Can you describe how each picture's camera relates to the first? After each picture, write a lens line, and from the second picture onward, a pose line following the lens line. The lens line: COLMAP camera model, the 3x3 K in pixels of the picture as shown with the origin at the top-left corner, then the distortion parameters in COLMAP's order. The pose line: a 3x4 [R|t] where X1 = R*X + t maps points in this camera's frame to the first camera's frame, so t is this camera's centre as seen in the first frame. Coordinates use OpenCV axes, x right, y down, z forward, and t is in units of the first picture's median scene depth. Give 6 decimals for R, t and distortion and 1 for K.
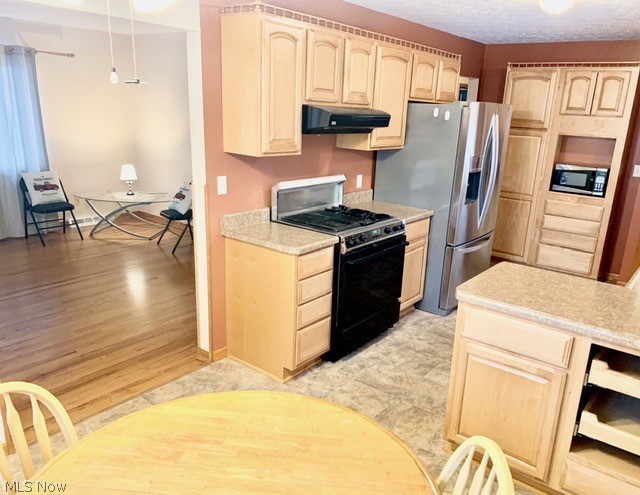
lens RADIAL K [[509.6, 0, 340.8], [0, 509.6, 261.9], [0, 0, 1]] dist [0.044823, -0.048891]
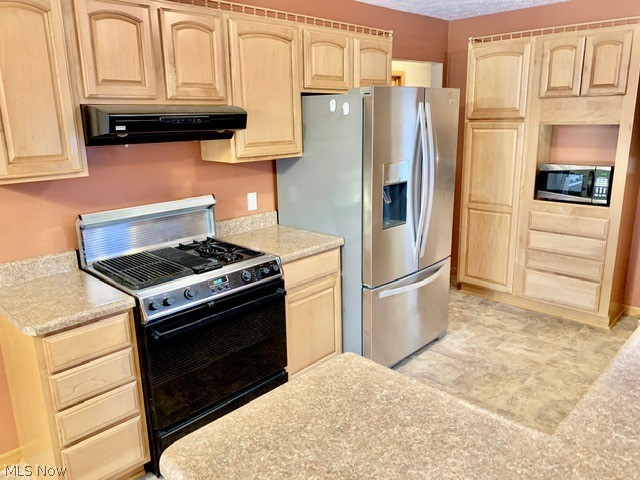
lens RADIAL K [[488.5, 0, 315.7], [0, 488.5, 238.3], [0, 0, 1]] dist [0.034396, -0.026827]
pose [[0.988783, -0.028876, -0.146543, 0.223221], [0.022259, 0.998666, -0.046593, -0.062983], [0.147692, 0.042808, 0.988106, 0.277781]]
